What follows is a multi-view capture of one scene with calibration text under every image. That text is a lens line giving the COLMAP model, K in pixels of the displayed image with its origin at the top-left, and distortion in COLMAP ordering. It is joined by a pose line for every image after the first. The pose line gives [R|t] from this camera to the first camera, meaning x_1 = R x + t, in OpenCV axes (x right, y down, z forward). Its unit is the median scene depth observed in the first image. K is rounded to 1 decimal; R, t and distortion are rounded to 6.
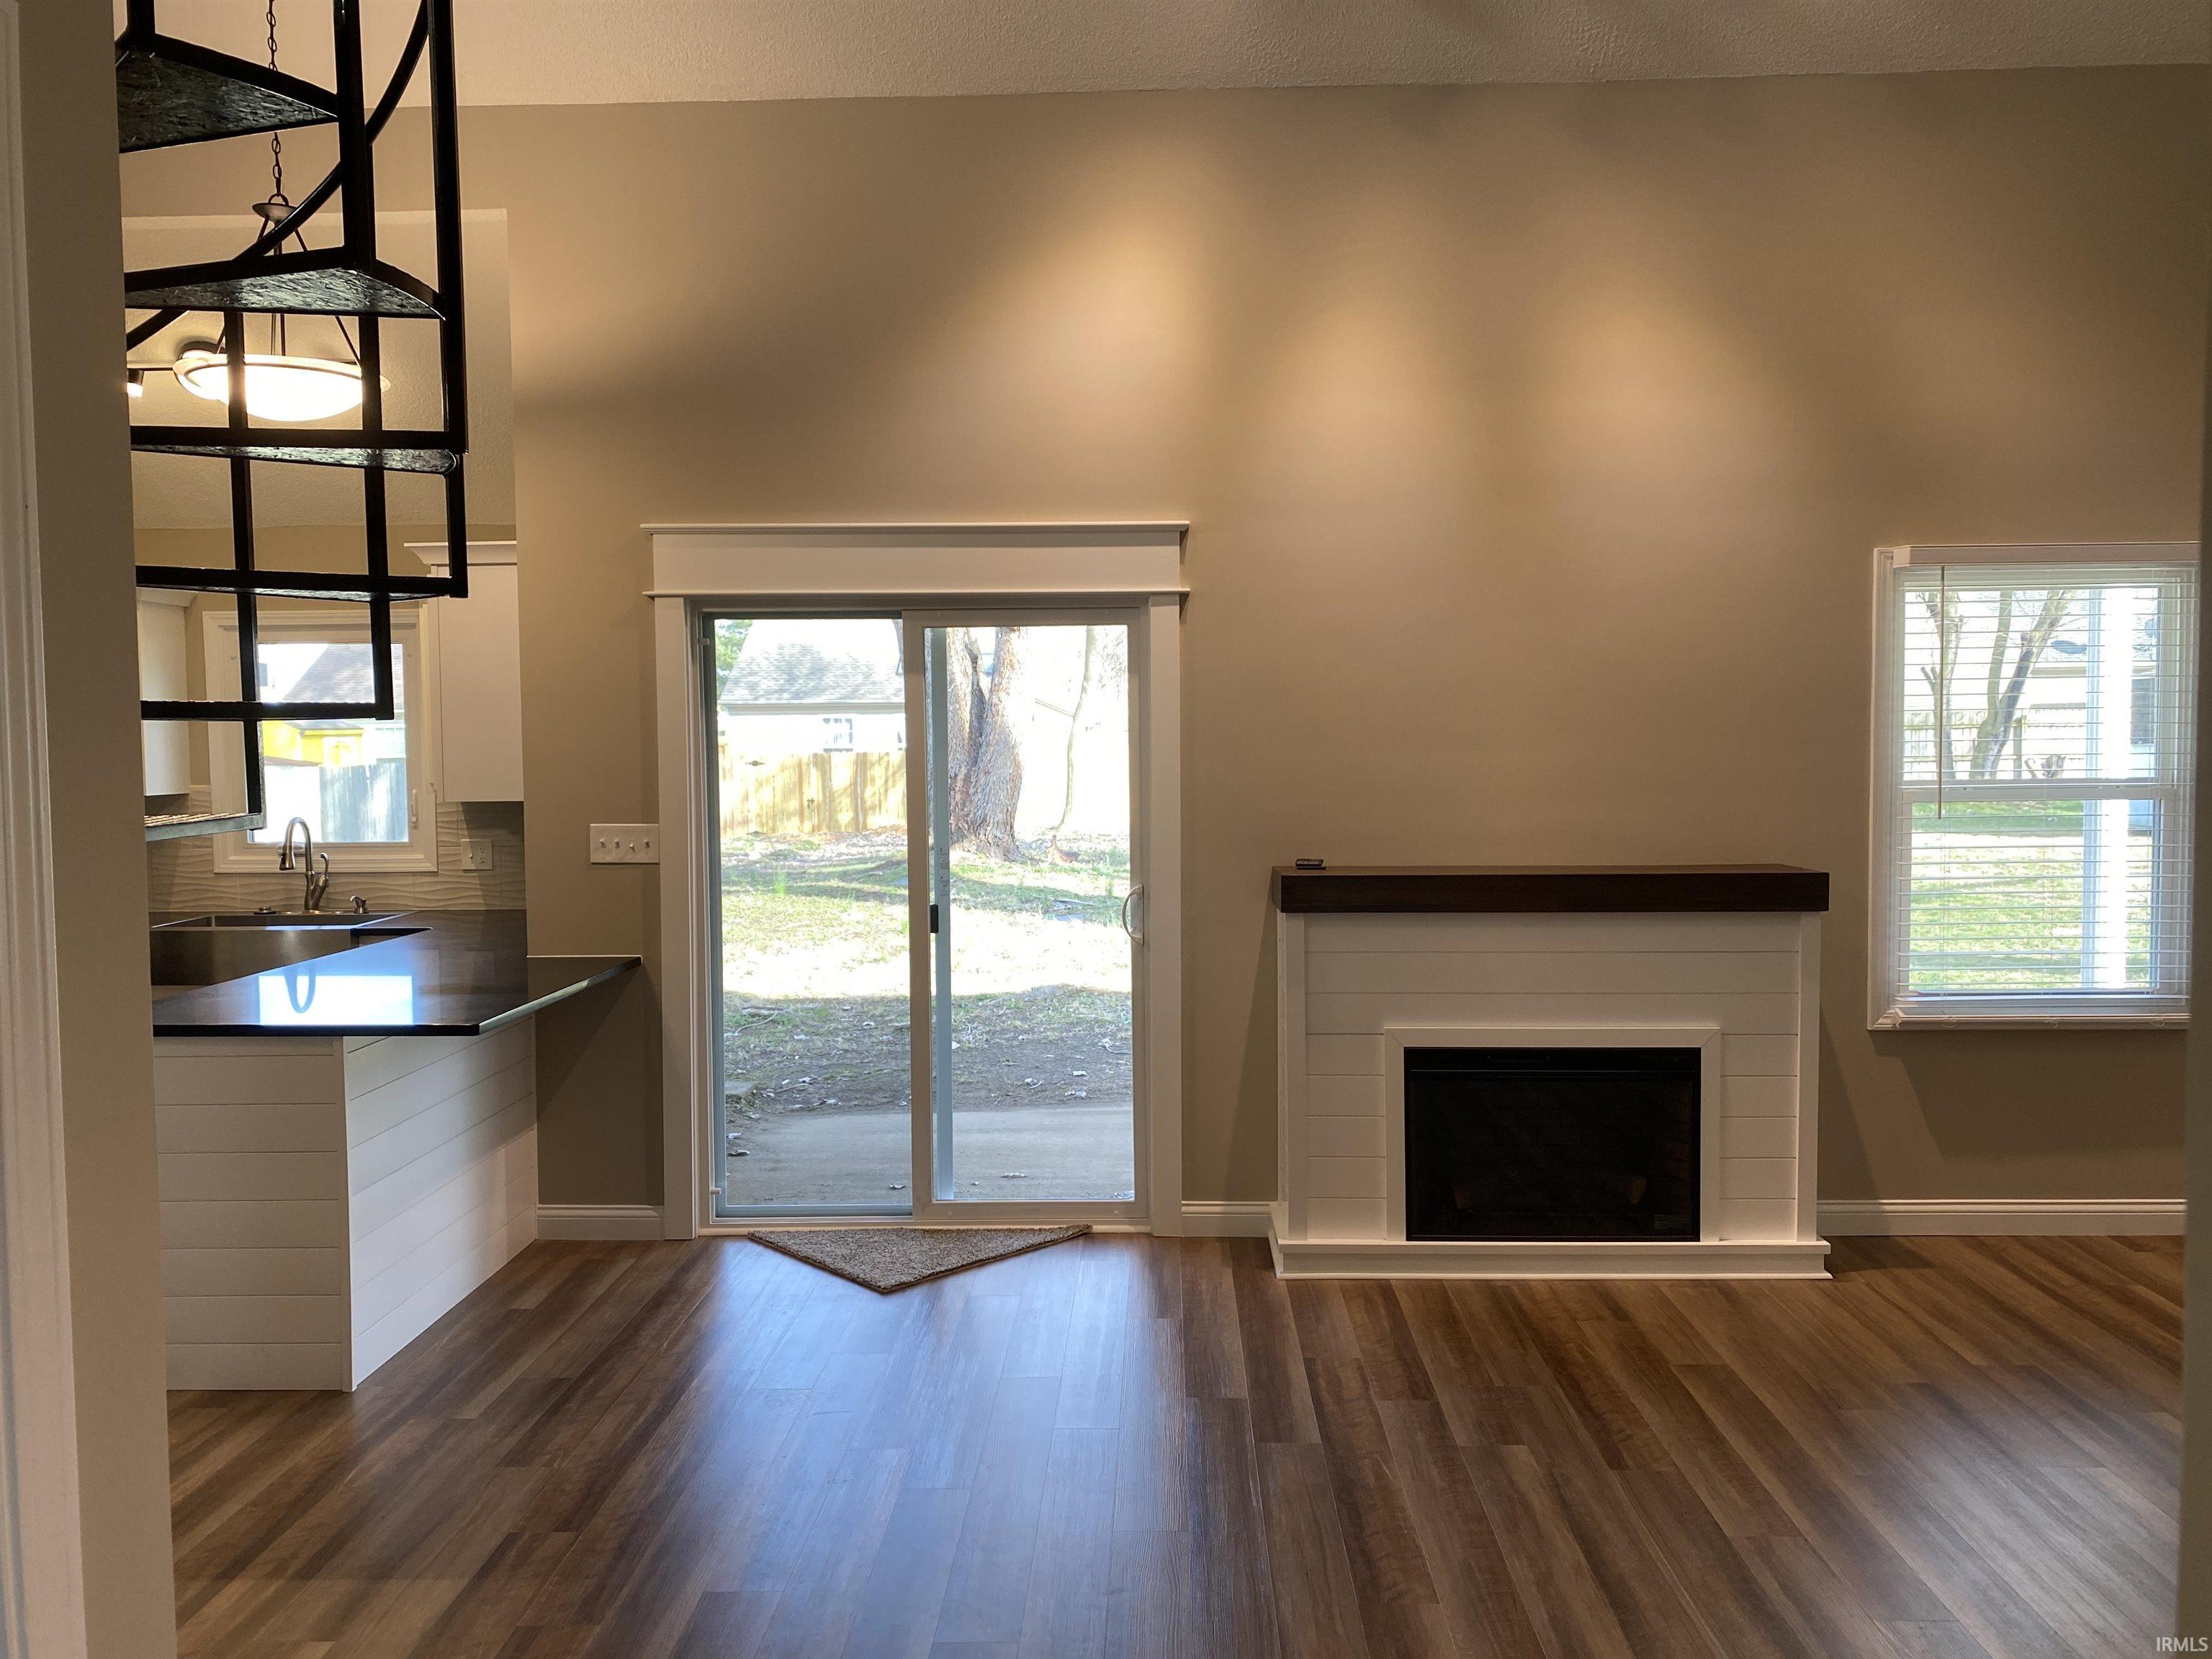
lens RADIAL K [[1665.6, 0, 1096.6], [0, 1665.6, 825.4], [0, 0, 1]] dist [0.066526, -0.152426]
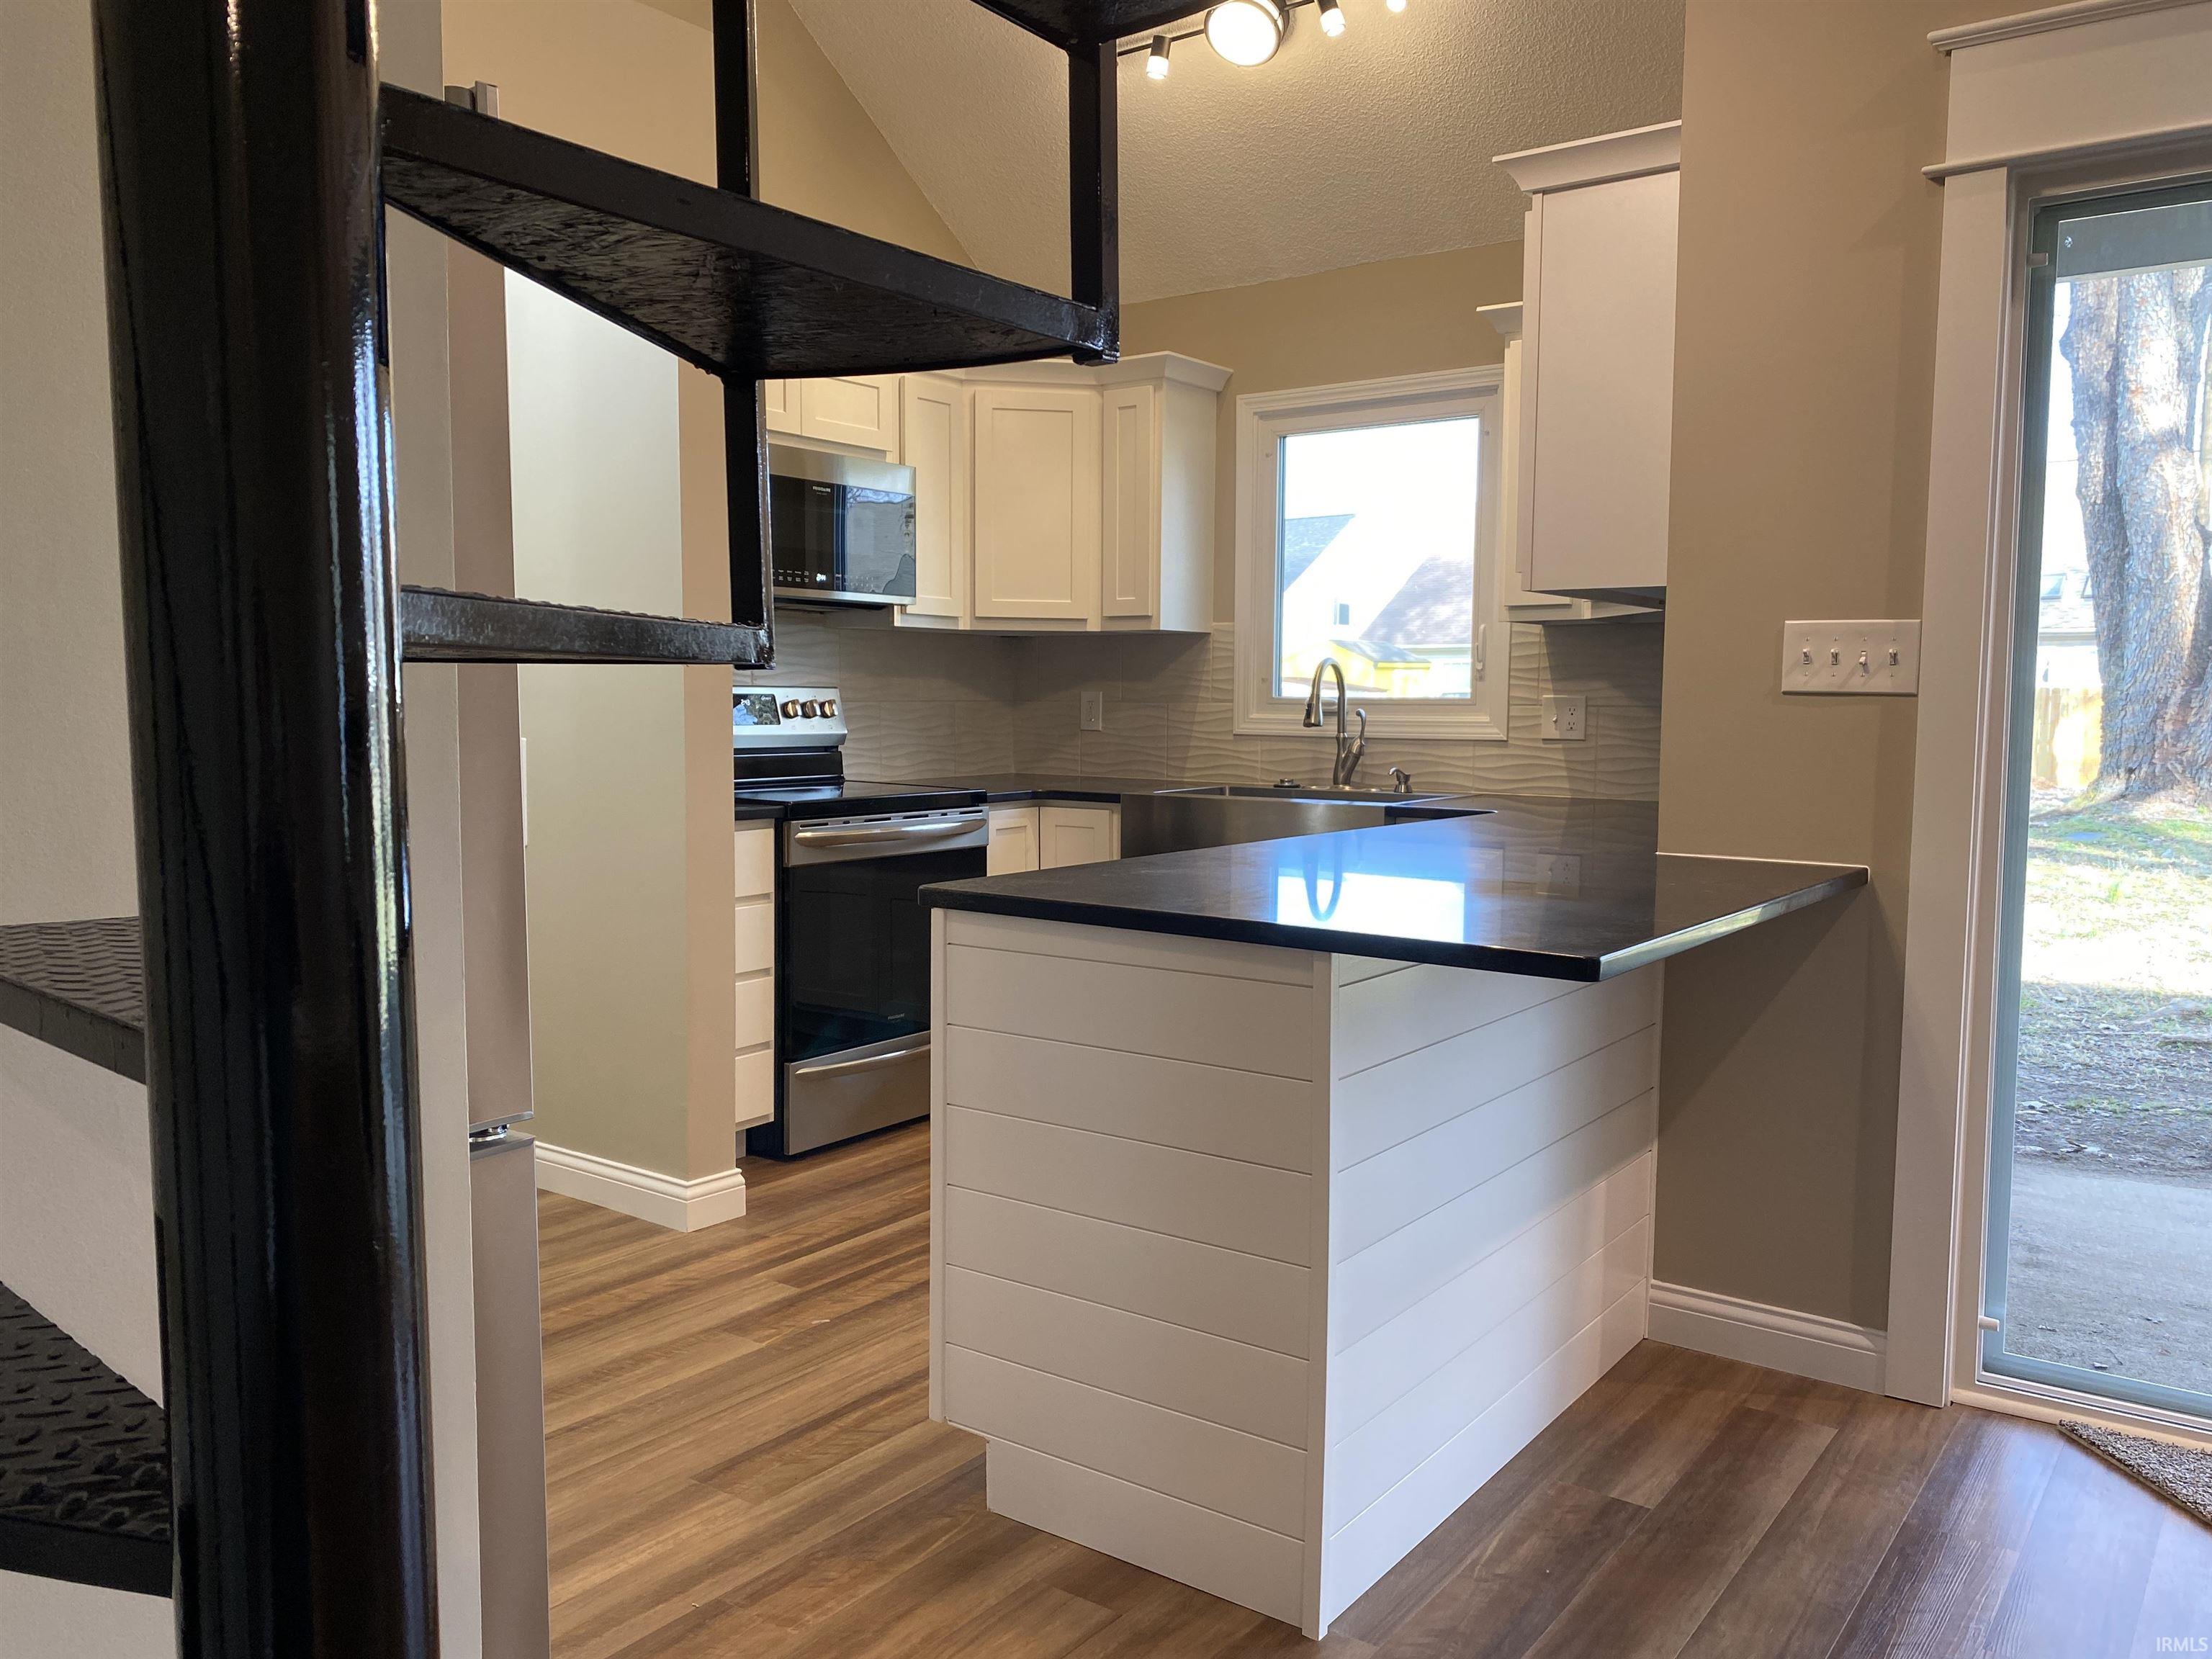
lens RADIAL K [[1665.6, 0, 1096.6], [0, 1665.6, 825.4], [0, 0, 1]] dist [0.066526, -0.152426]
pose [[0.820609, 0.058700, -0.568468, -0.172656], [-0.042626, 0.998227, 0.041544, 0.053648], [0.569899, -0.009860, 0.821656, 0.421168]]
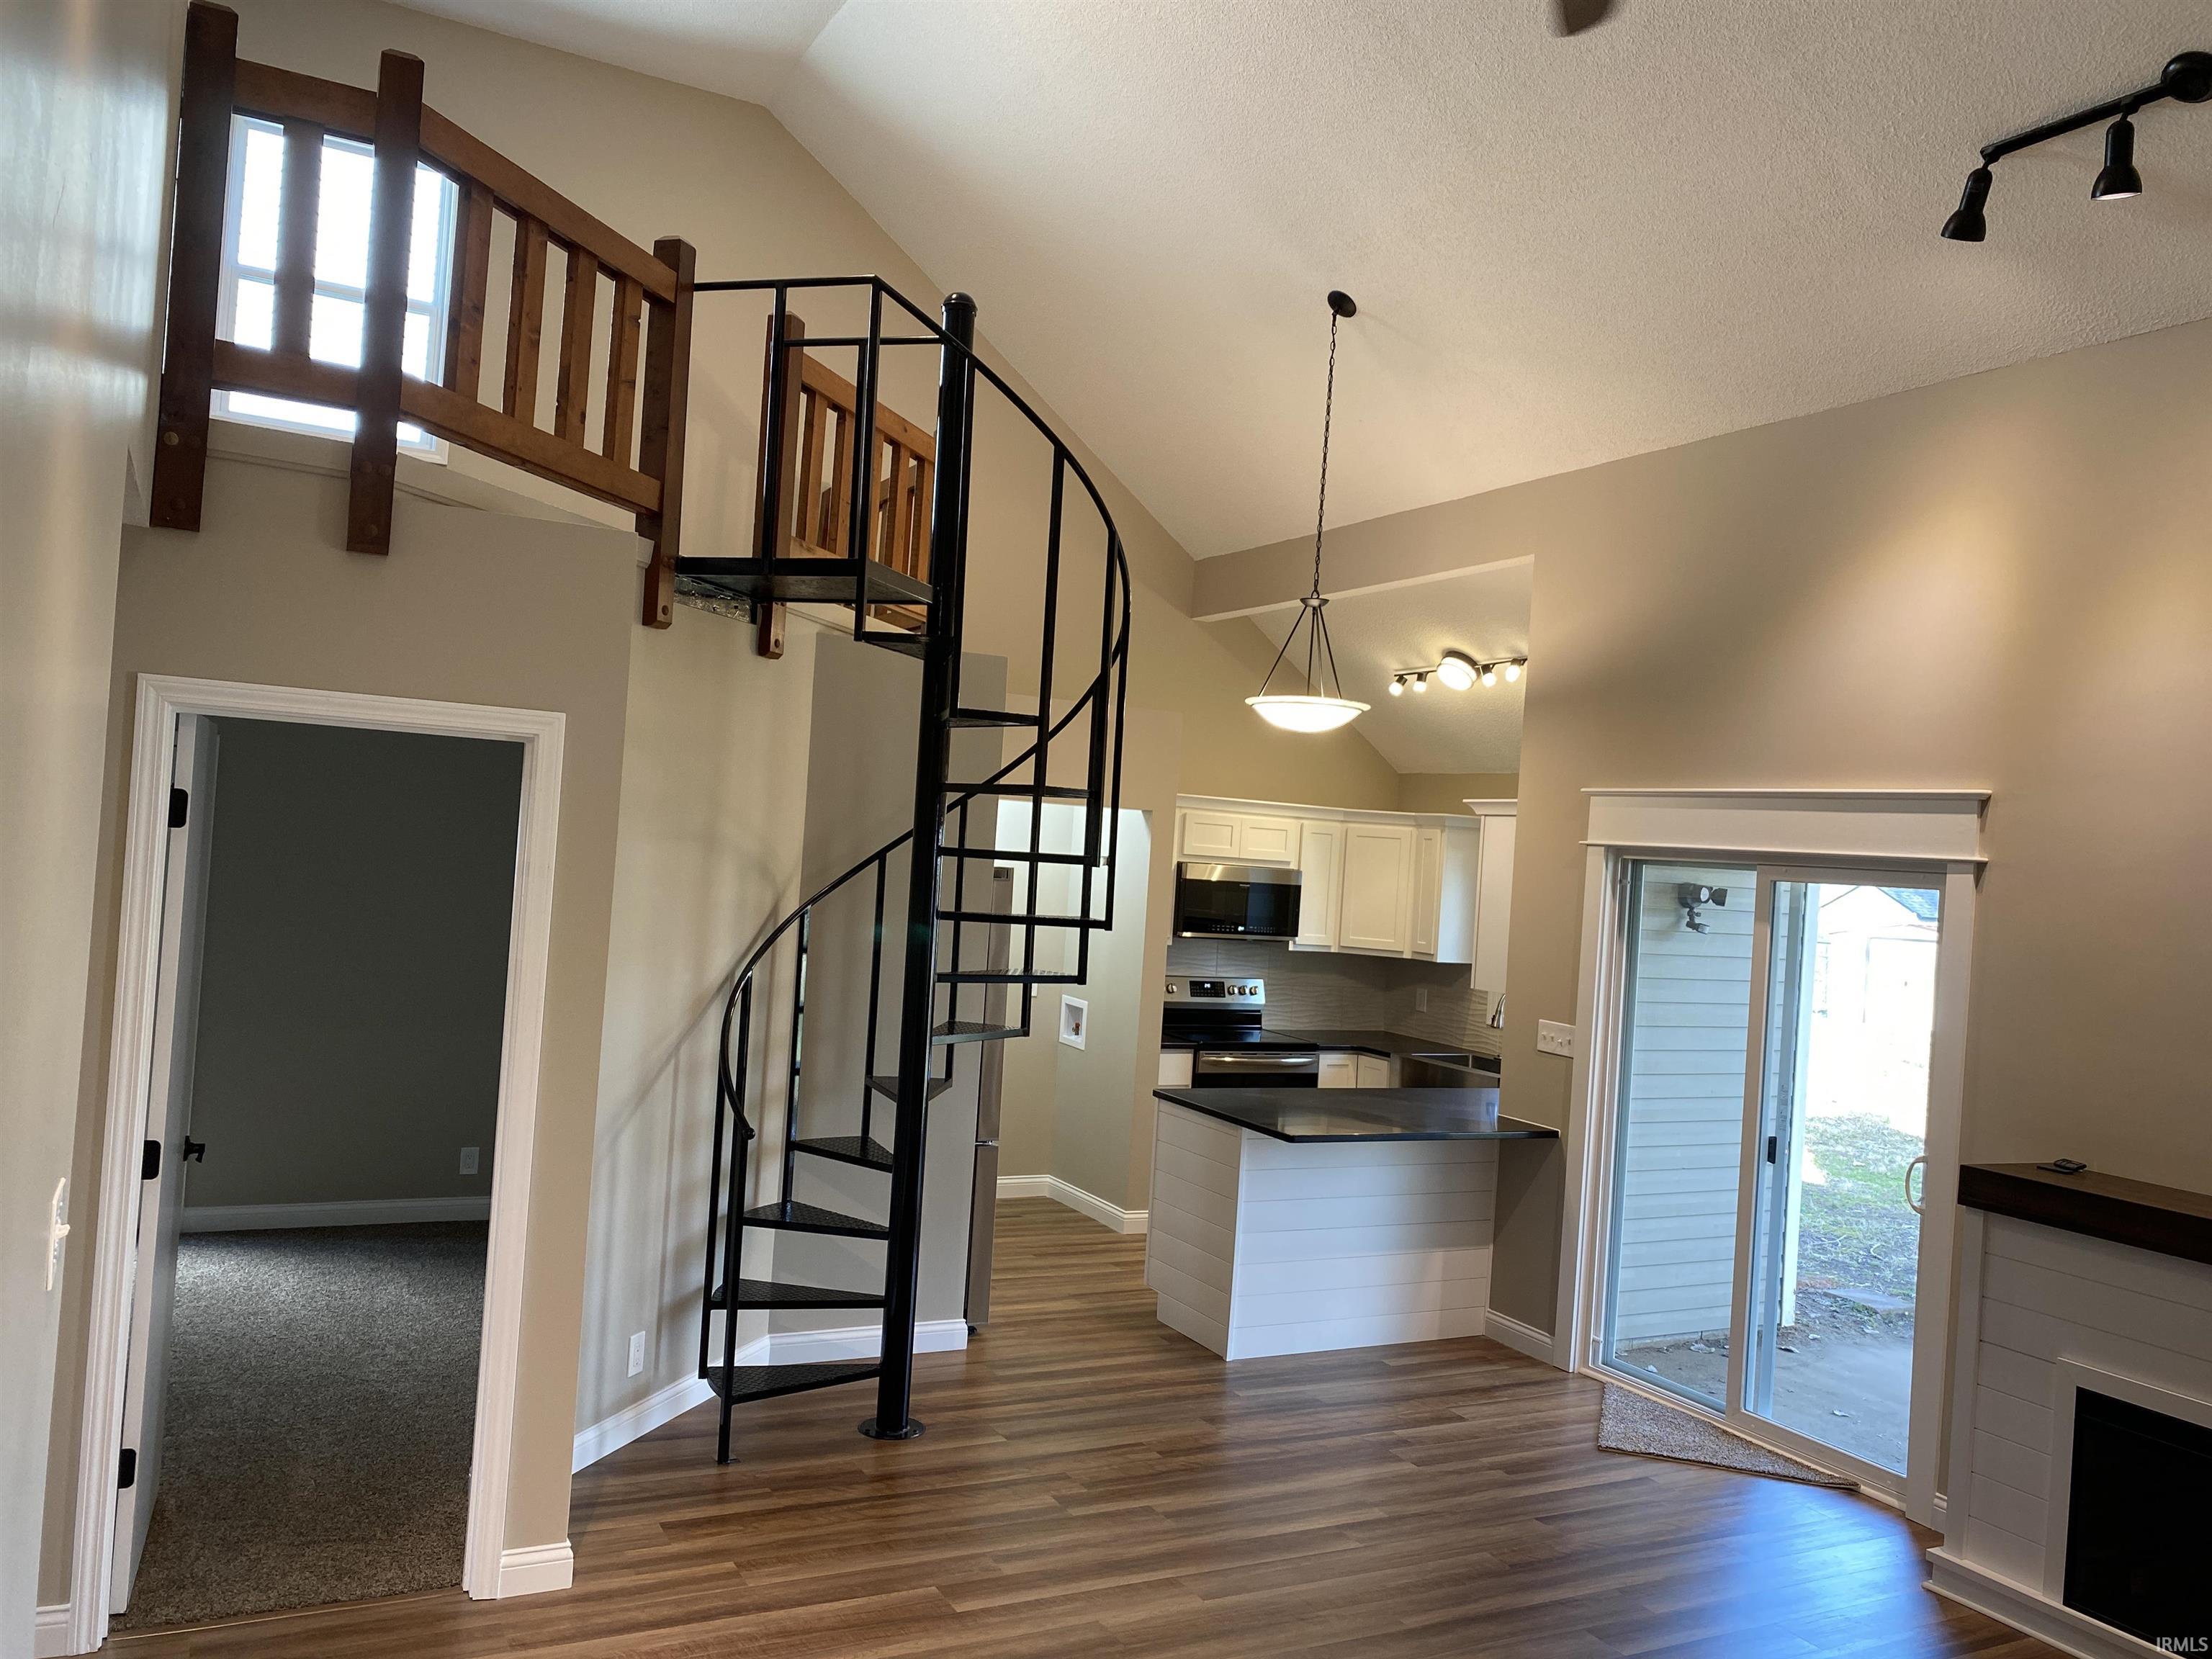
lens RADIAL K [[1641.5, 0, 1123.6], [0, 1641.5, 833.7], [0, 0, 1]] dist [0.026354, -0.049621]
pose [[0.497680, 0.033731, -0.866704, 0.629307], [-0.115788, 0.992884, -0.027846, -0.070406], [0.859597, 0.114213, 0.498044, 0.085754]]
